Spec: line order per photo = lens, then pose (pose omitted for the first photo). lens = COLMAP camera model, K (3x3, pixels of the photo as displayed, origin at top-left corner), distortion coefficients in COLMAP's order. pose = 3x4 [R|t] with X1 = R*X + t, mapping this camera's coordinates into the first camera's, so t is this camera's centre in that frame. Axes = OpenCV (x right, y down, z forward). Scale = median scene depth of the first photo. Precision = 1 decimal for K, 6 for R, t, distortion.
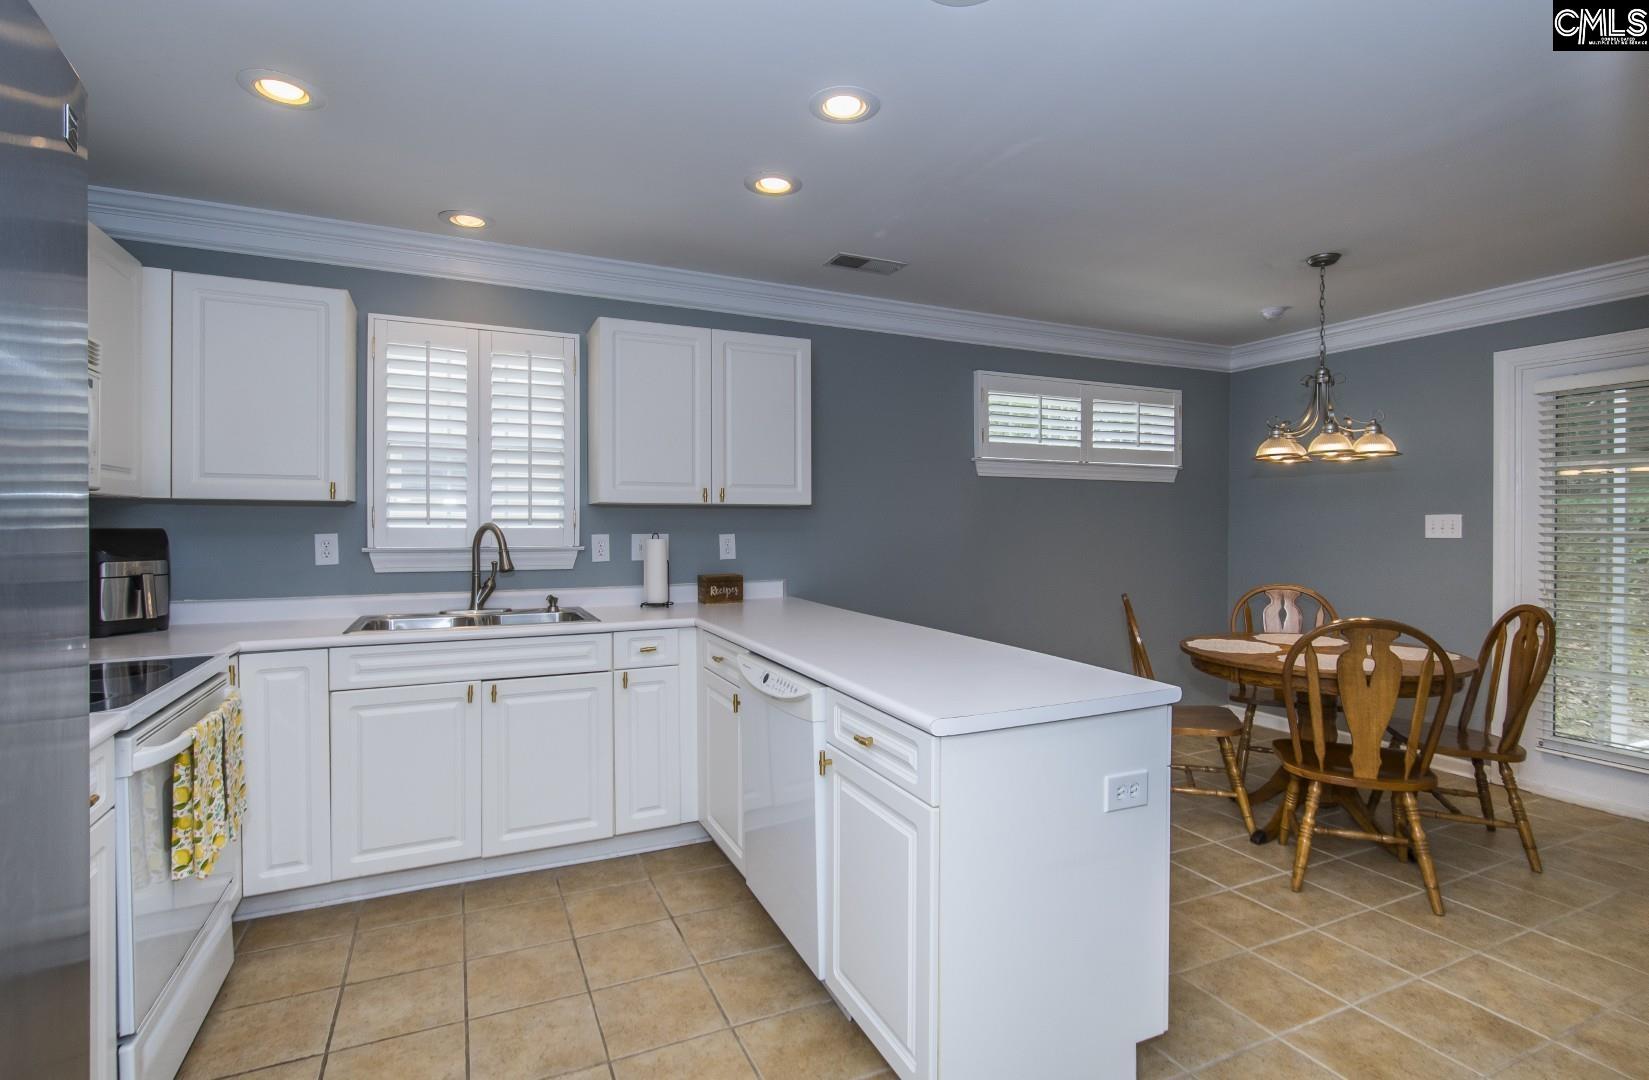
lens RADIAL K [[790.0, 0, 828.5], [0, 790.0, 527.8], [0, 0, 1]] dist [0.000537, -0.000401]
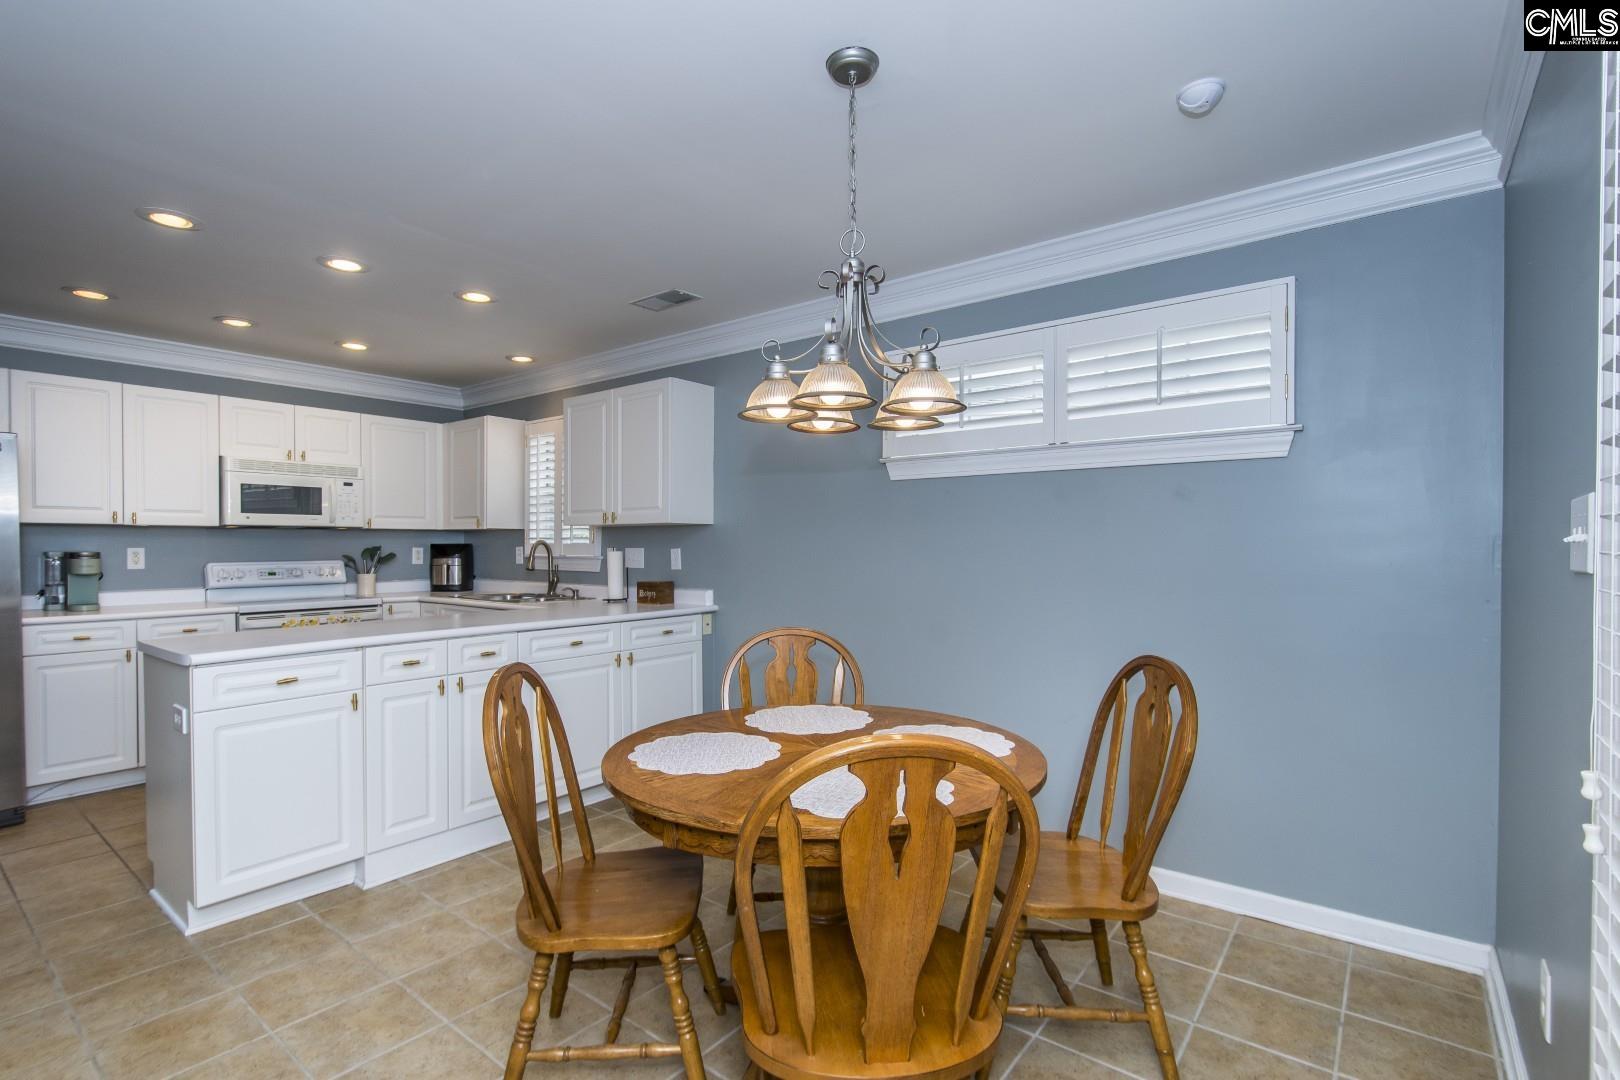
lens RADIAL K [[758.2, 0, 794.1], [0, 758.2, 552.7], [0, 0, 1]] dist [0.012882, -0.007285]
pose [[0.439376, 0.007965, -0.898268, 1.188275], [-0.004402, 0.999968, 0.006713, 0.006363], [0.898292, 0.001004, 0.439397, 0.774448]]
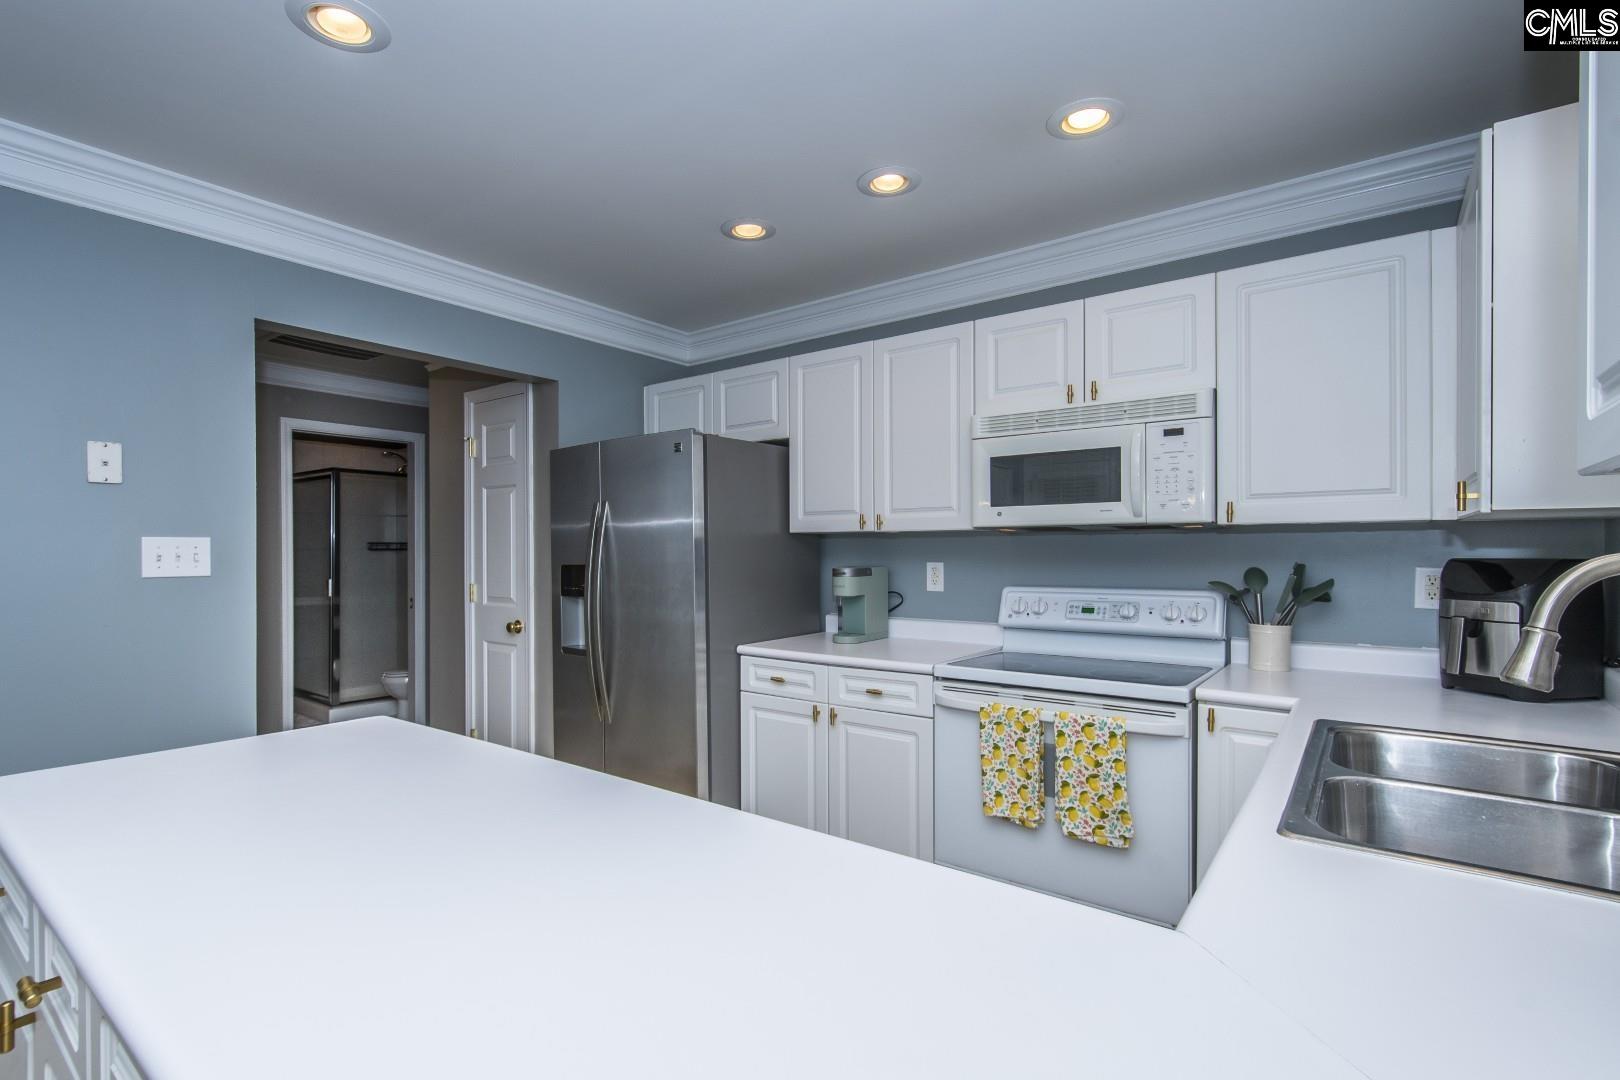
lens RADIAL K [[758.2, 0, 794.1], [0, 758.2, 552.7], [0, 0, 1]] dist [0.012882, -0.007285]
pose [[-0.887490, 0.002434, -0.460820, 0.055692], [-0.001883, 0.999959, 0.008909, -0.009123], [0.460823, 0.008774, -0.887449, 1.117510]]
